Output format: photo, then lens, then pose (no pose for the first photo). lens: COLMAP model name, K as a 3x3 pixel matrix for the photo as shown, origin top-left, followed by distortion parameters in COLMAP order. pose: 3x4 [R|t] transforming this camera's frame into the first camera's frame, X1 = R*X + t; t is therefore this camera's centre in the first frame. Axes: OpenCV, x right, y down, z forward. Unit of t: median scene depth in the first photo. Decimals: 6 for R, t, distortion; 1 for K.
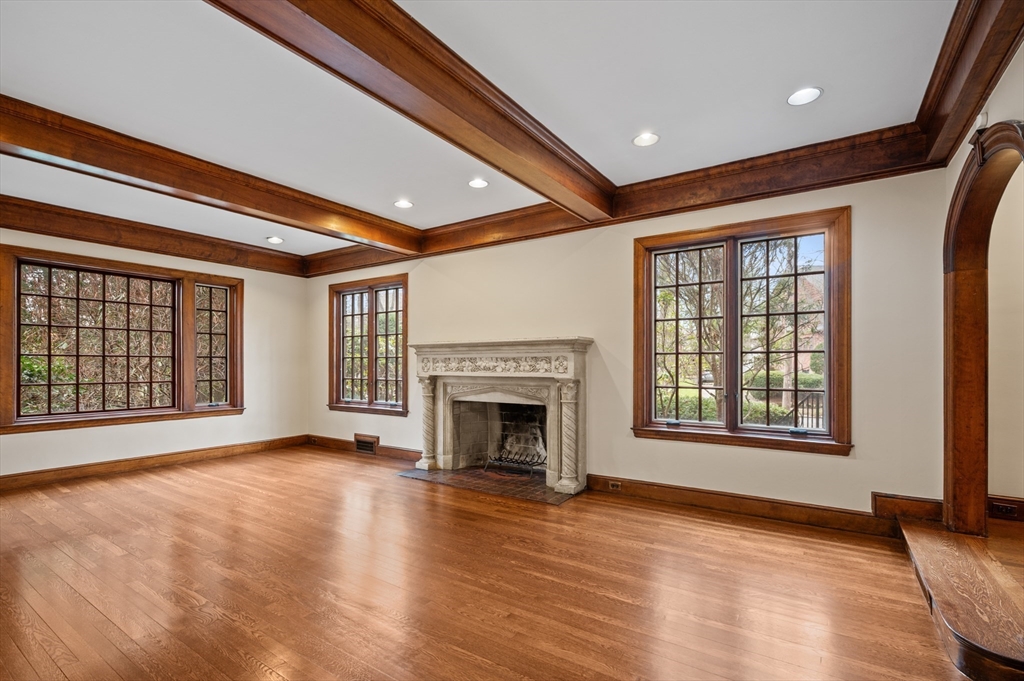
lens RADIAL K [[469.0, 0, 514.9], [0, 469.0, 363.5], [0, 0, 1]] dist [0.005661, 0.000128]
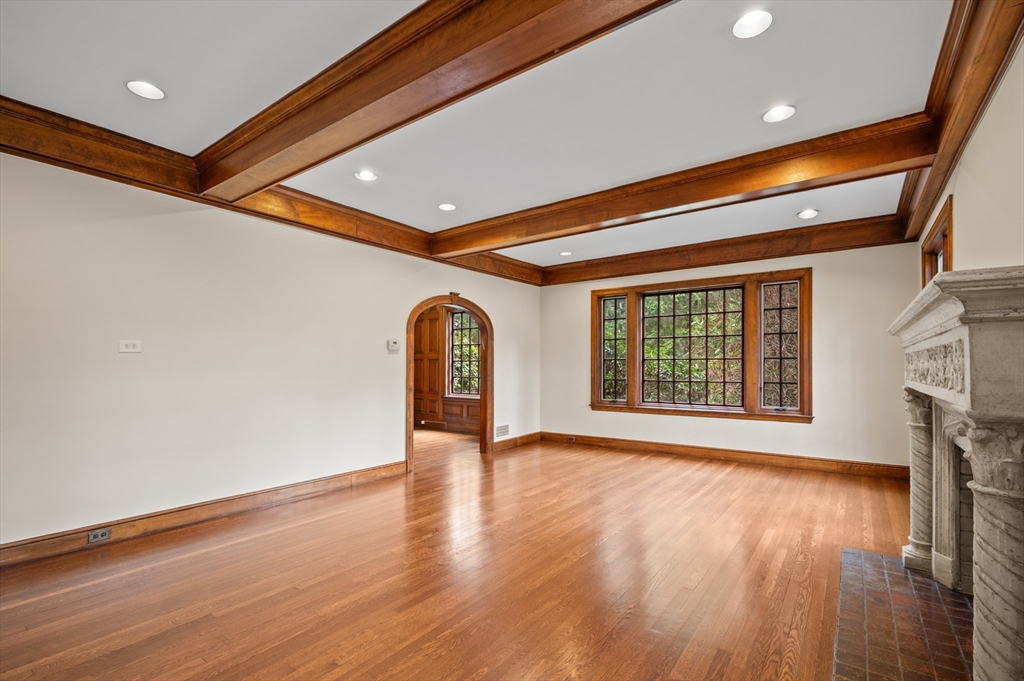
lens RADIAL K [[469.0, 0, 522.9], [0, 469.0, 363.2], [0, 0, 1]] dist [0.005661, 0.000128]
pose [[-0.031180, -0.005657, -0.999498, 0.346119], [0.002447, 0.999981, -0.005736, 0.000287], [0.999511, -0.002625, -0.031165, 0.572288]]
